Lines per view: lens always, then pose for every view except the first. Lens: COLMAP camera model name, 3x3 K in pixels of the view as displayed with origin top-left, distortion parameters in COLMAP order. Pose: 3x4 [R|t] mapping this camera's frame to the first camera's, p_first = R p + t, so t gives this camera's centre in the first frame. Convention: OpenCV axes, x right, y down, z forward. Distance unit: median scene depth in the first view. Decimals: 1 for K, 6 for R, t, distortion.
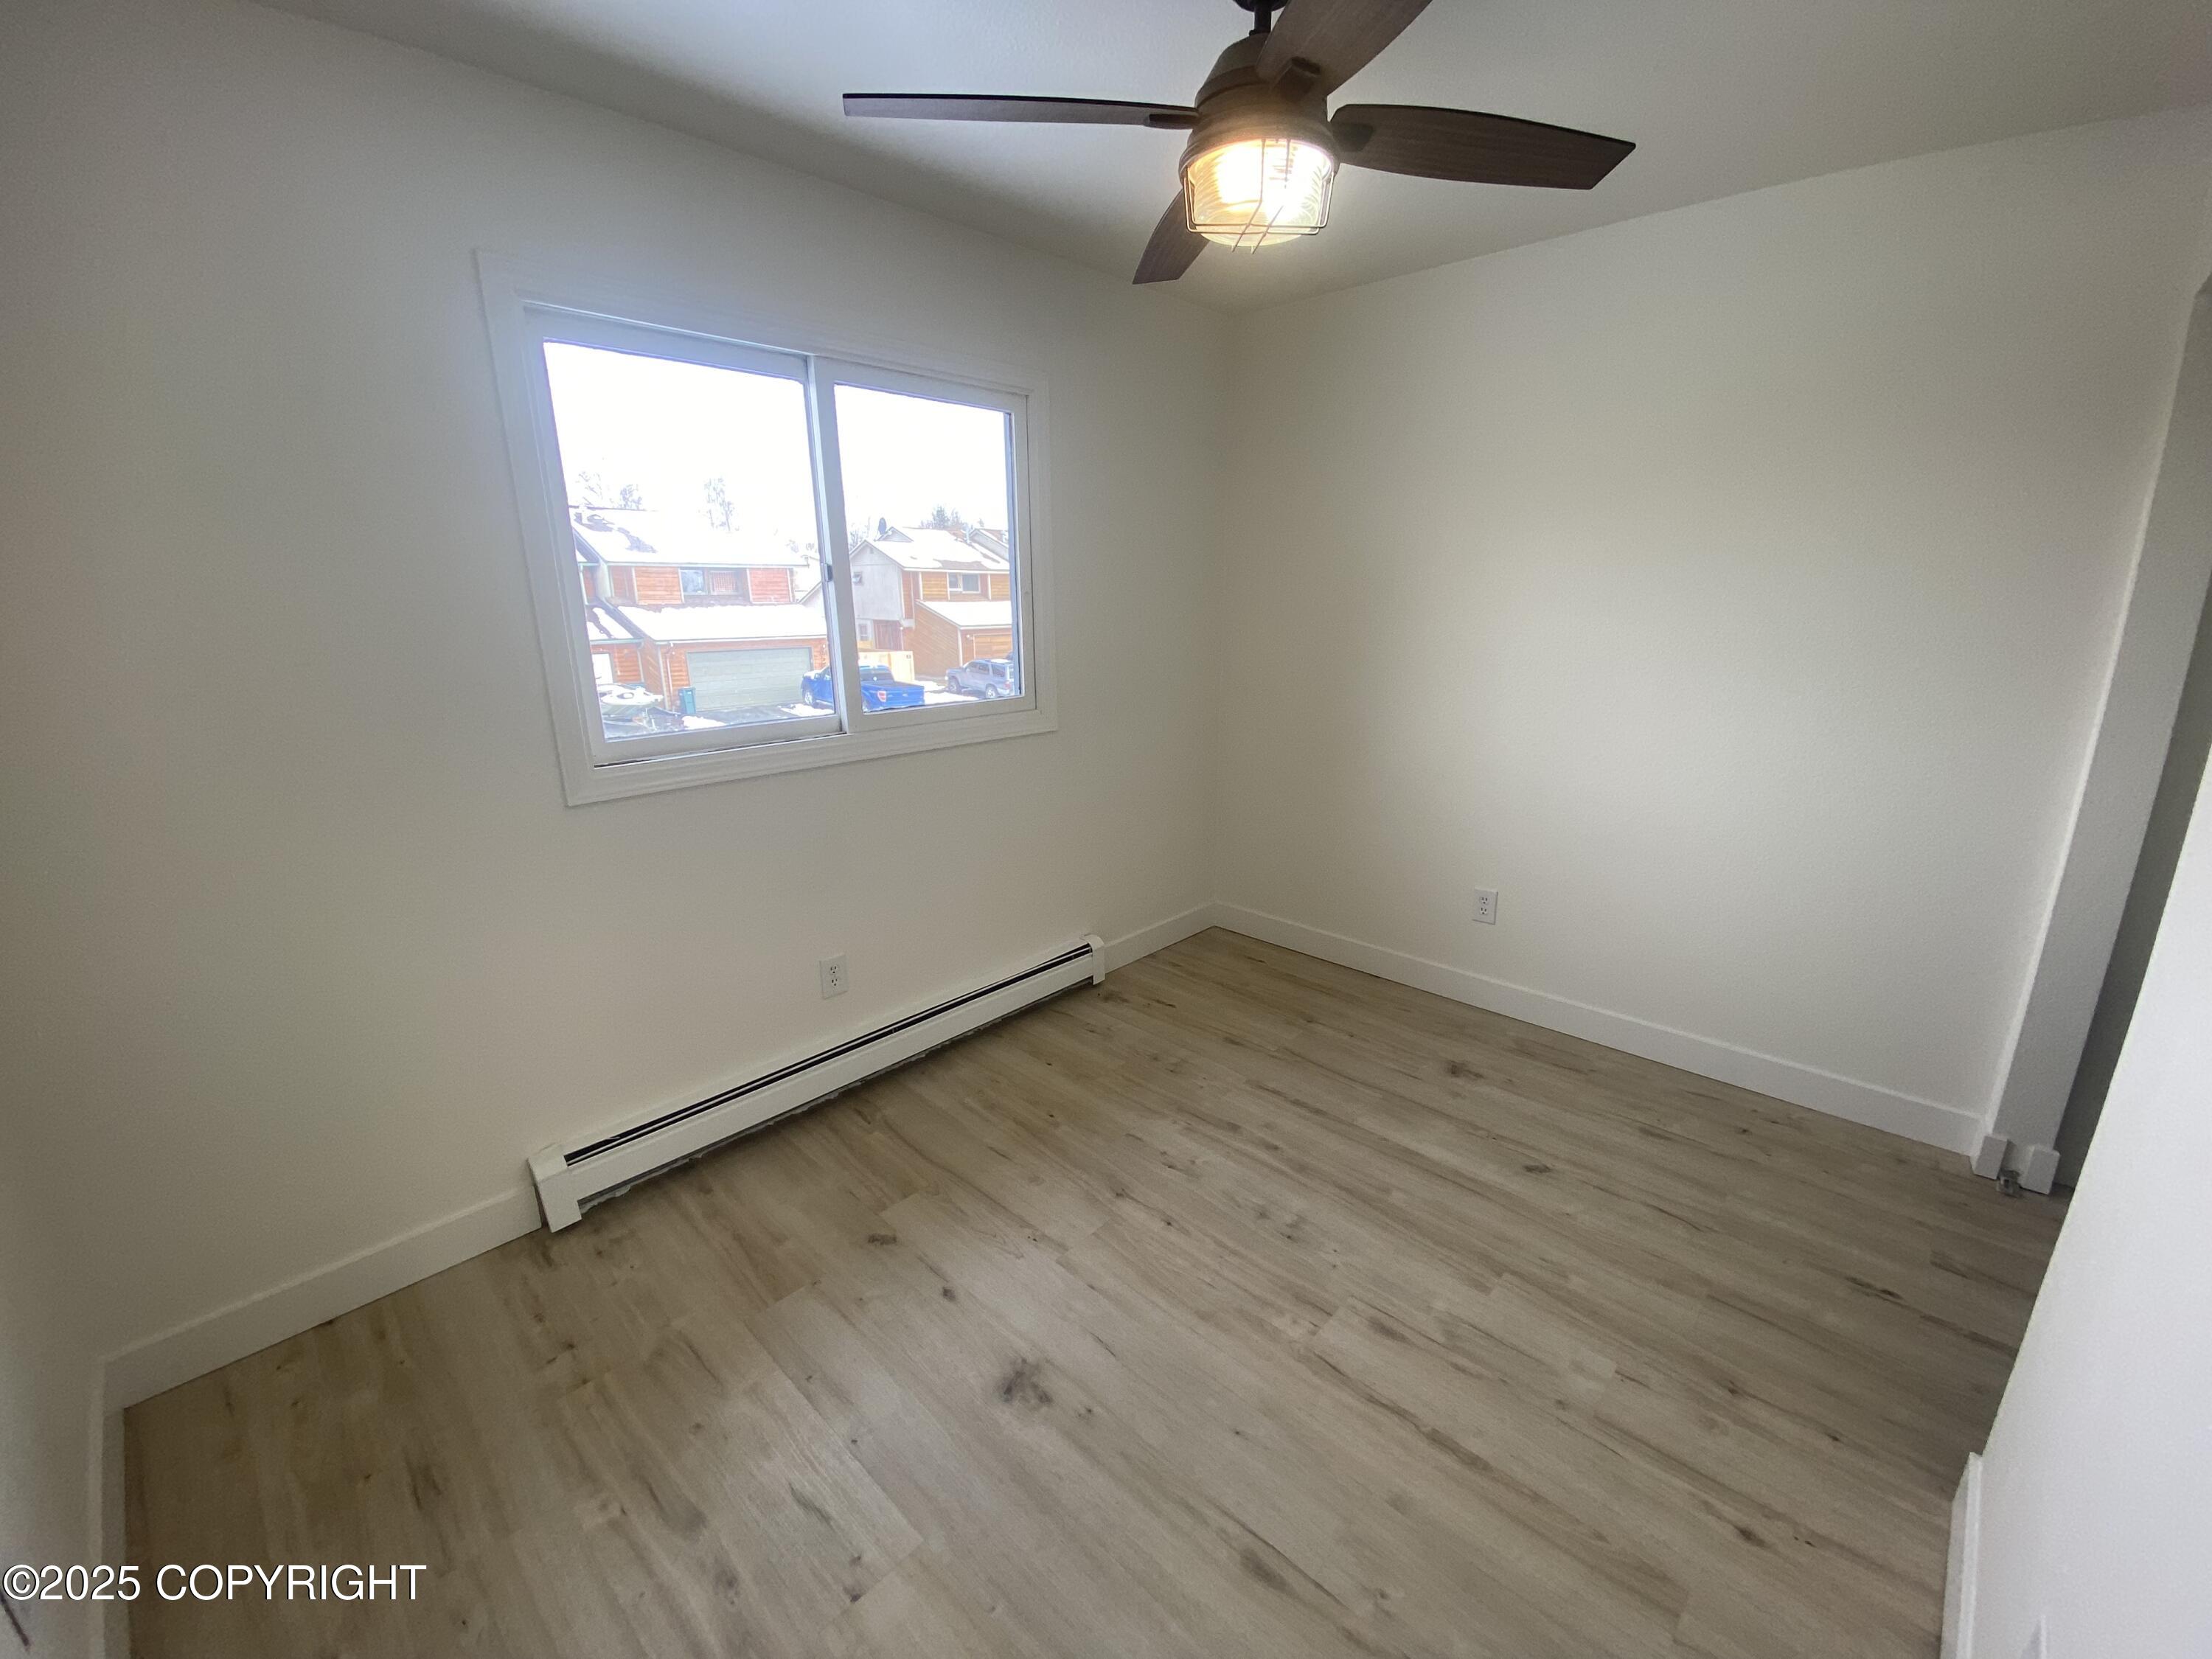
lens RADIAL K [[898.5, 0, 1113.3], [0, 898.5, 832.7], [0, 0, 1]] dist [0.023844, -0.020843]
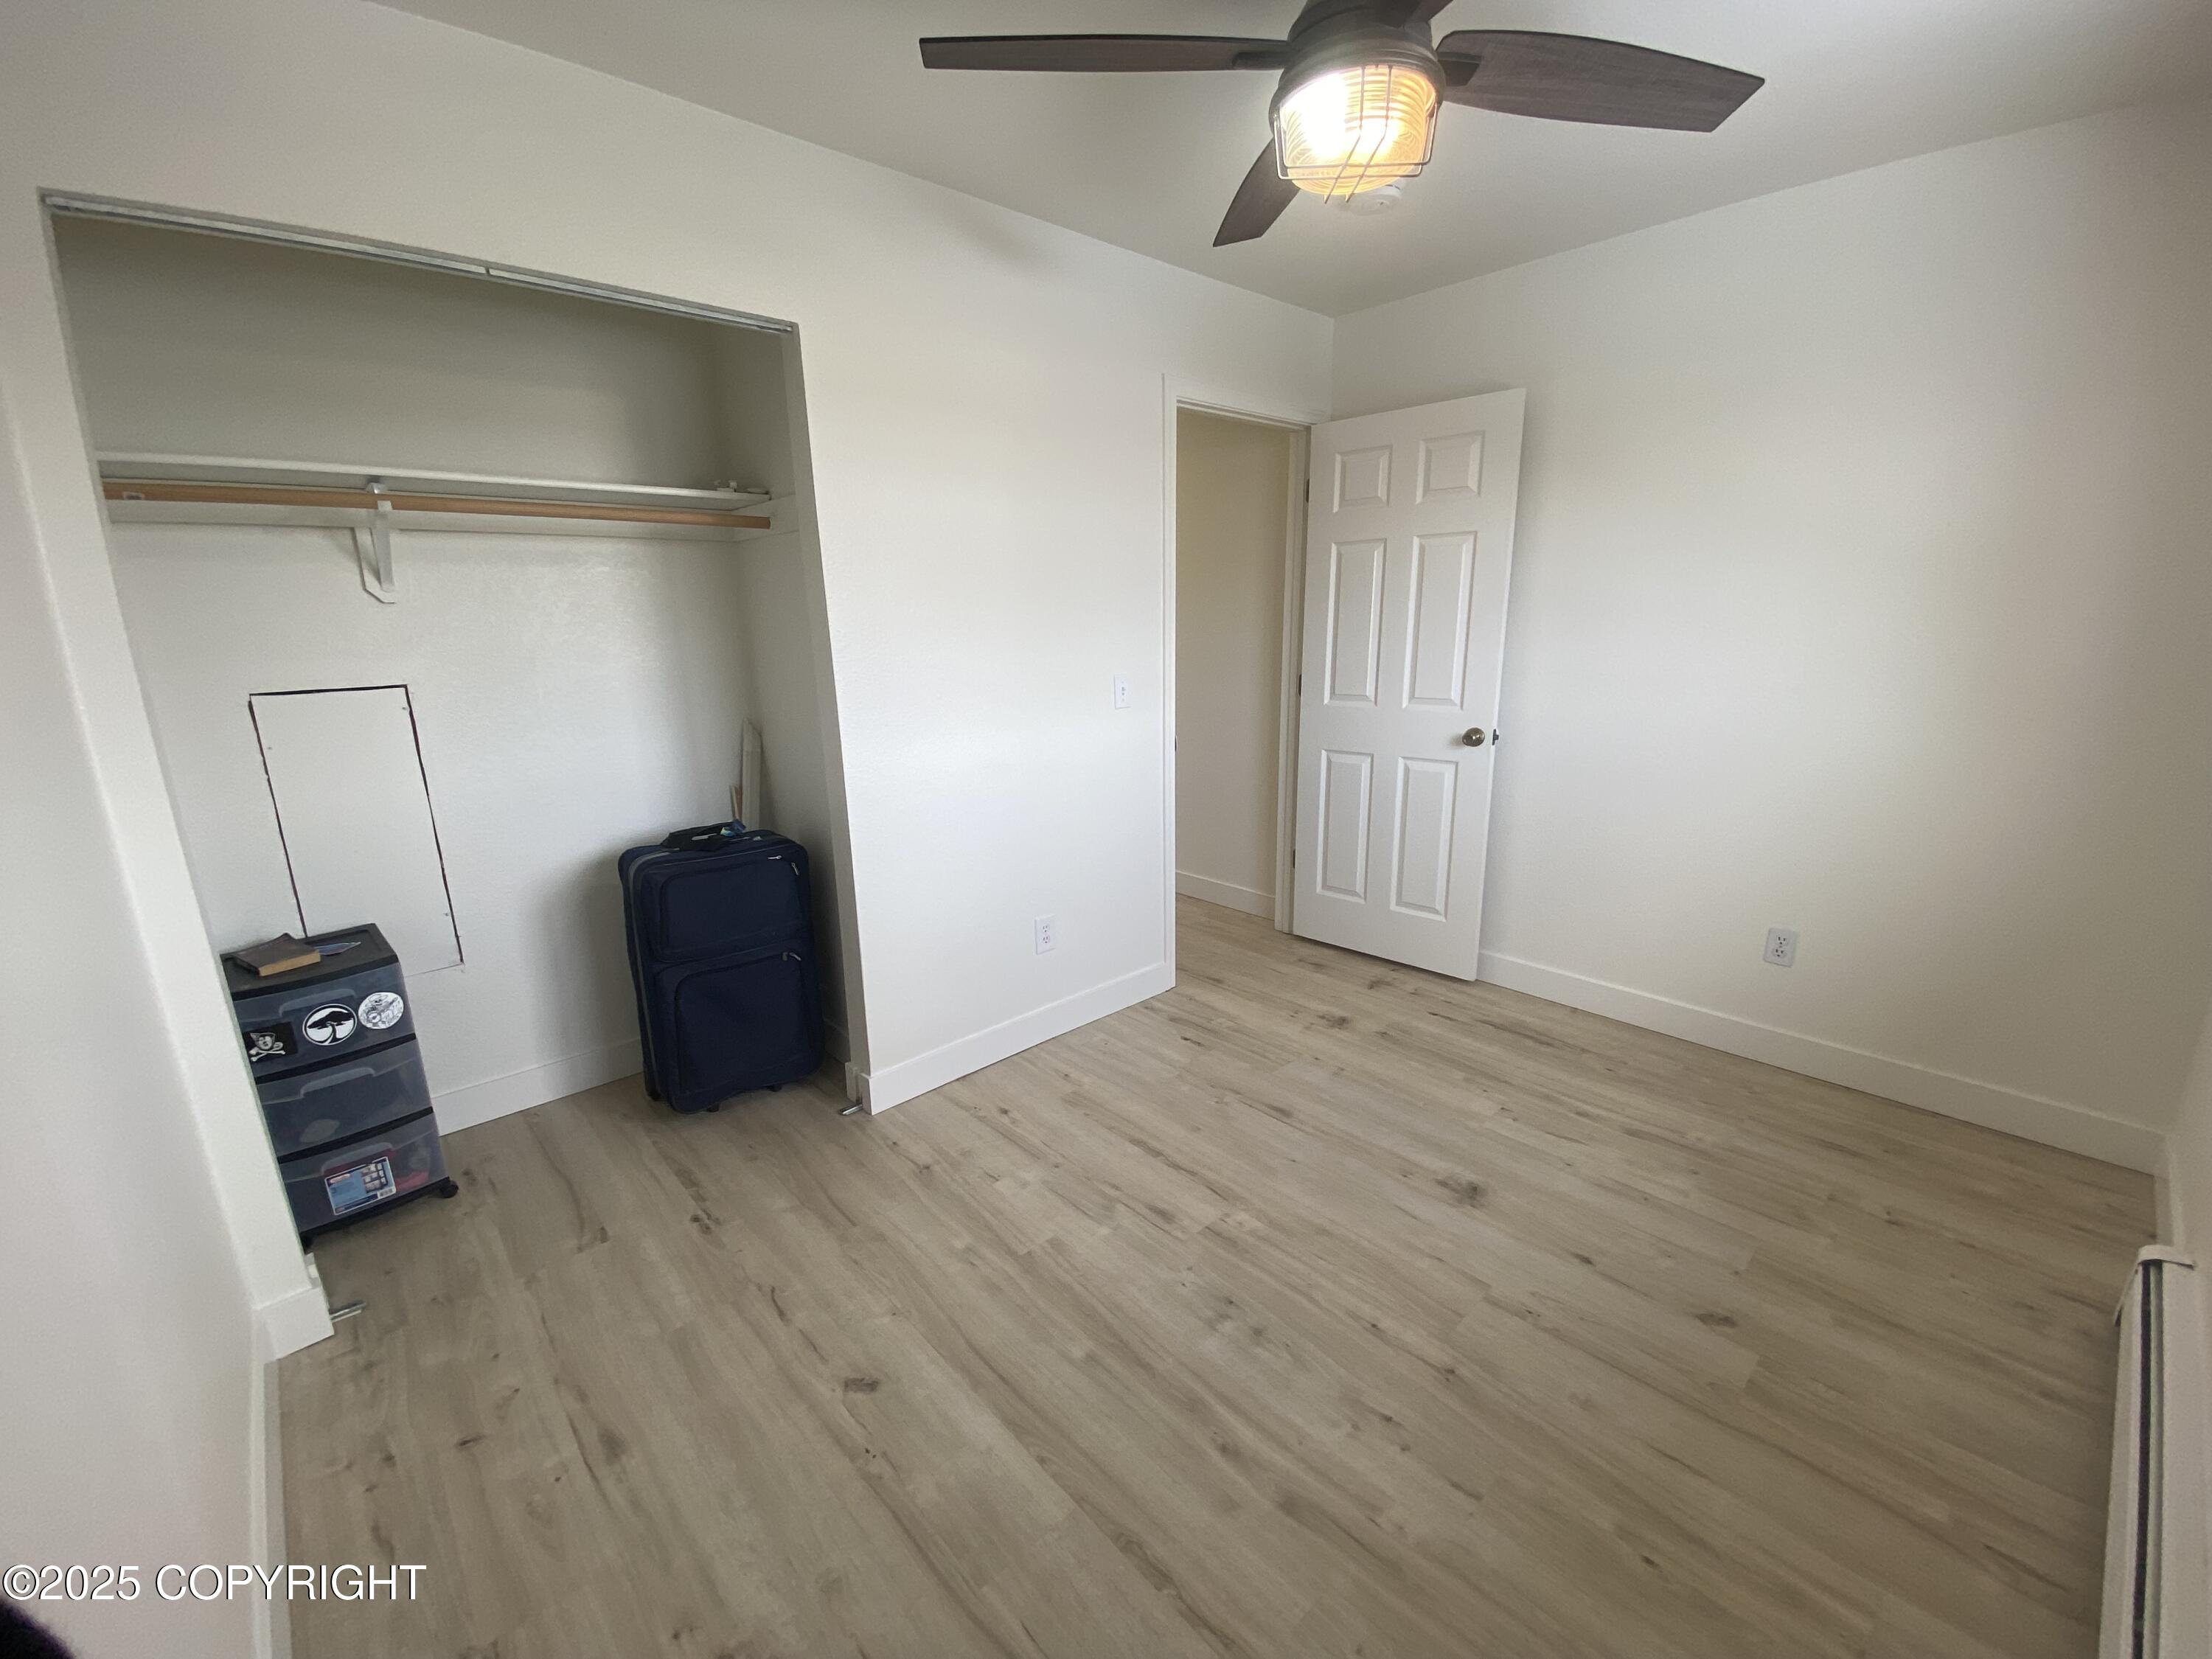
lens RADIAL K [[898.5, 0, 1113.3], [0, 898.5, 832.7], [0, 0, 1]] dist [0.023844, -0.020843]
pose [[-0.996745, 0.004340, 0.080505, 0.238379], [0.043378, 0.870563, 0.490141, -0.388759], [-0.067958, 0.492037, -0.867918, 1.560937]]
